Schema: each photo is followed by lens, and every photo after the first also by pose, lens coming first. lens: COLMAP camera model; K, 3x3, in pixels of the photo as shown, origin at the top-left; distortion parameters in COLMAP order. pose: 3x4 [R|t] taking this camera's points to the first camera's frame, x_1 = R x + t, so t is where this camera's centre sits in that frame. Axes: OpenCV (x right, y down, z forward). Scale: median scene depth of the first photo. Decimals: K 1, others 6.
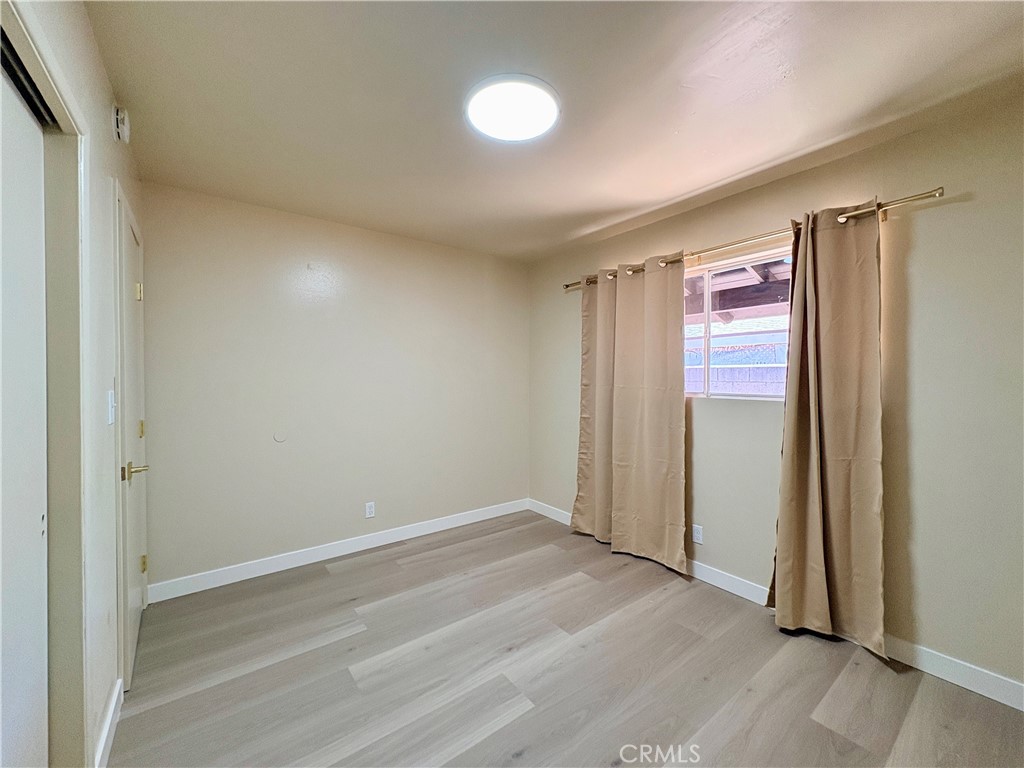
lens RADIAL K [[407.3, 0, 511.6], [0, 407.3, 381.7], [0, 0, 1]] dist [-0.012342, 0.003112]
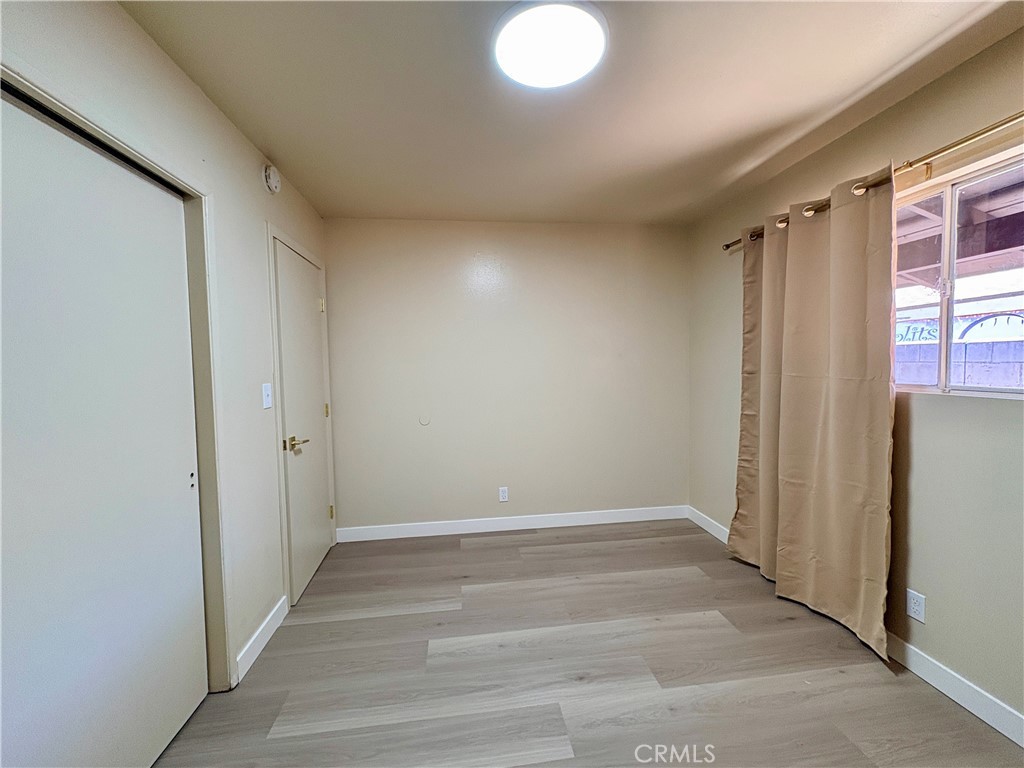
lens RADIAL K [[407.3, 0, 511.6], [0, 407.3, 381.7], [0, 0, 1]] dist [-0.012342, 0.003112]
pose [[0.865735, 0.005346, -0.500474, 0.209434], [0.014648, 0.999244, 0.036013, -0.010728], [0.500288, -0.038508, 0.865002, 0.133044]]
